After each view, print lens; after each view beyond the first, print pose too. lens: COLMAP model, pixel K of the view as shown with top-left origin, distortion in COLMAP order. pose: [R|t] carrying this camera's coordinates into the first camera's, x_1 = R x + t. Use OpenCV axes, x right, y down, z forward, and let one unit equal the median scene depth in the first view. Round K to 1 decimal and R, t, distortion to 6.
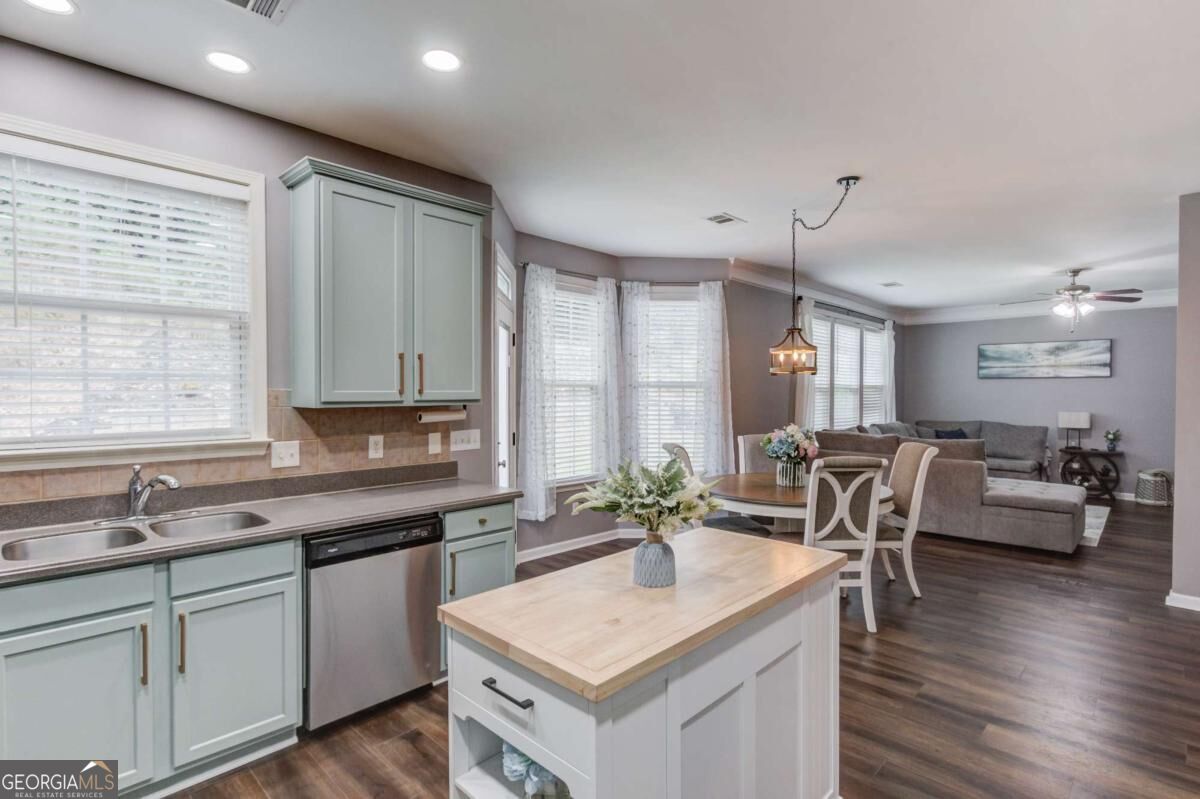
lens RADIAL K [[587.1, 0, 599.4], [0, 587.1, 400.1], [0, 0, 1]] dist [-0.010209, 0.009958]
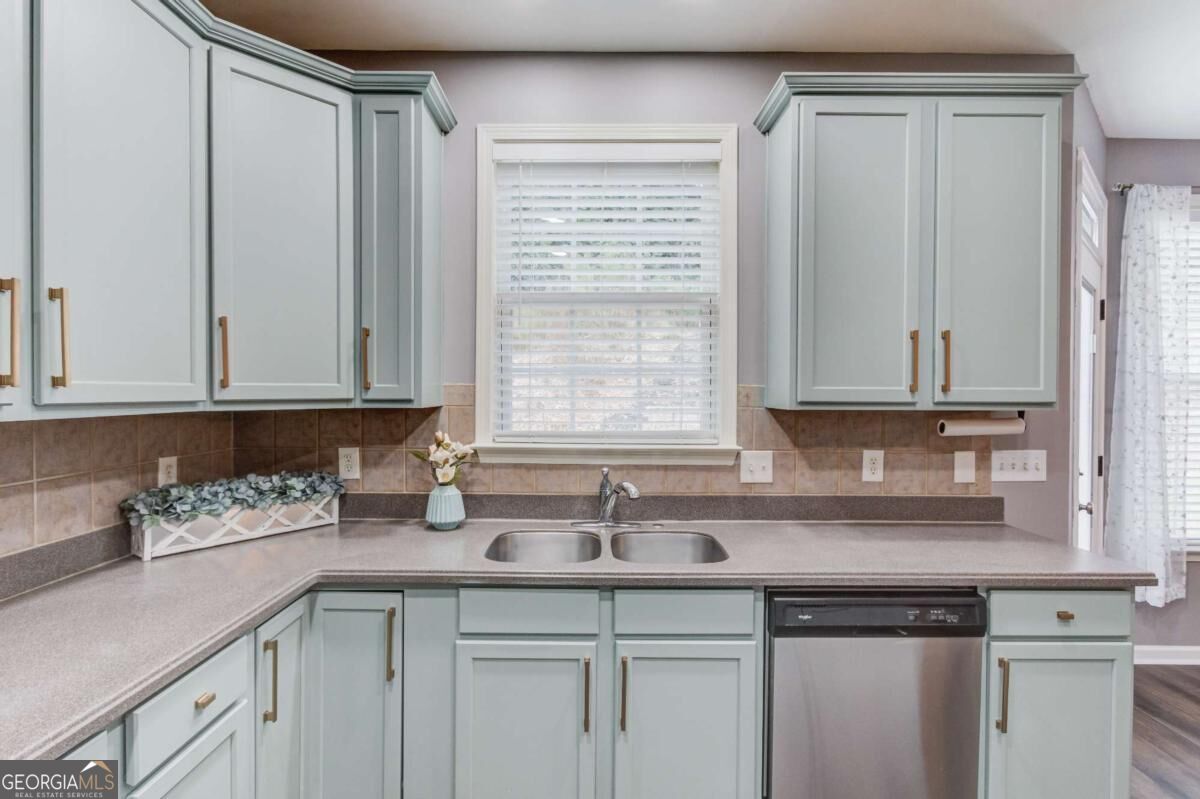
lens RADIAL K [[587.1, 0, 596.3], [0, 587.1, 398.3], [0, 0, 1]] dist [-0.010209, 0.009958]
pose [[0.690165, 0.011043, -0.723568, -0.108809], [-0.015432, 0.999881, 0.000540, 0.002021], [0.723487, 0.010793, 0.690253, 0.290450]]
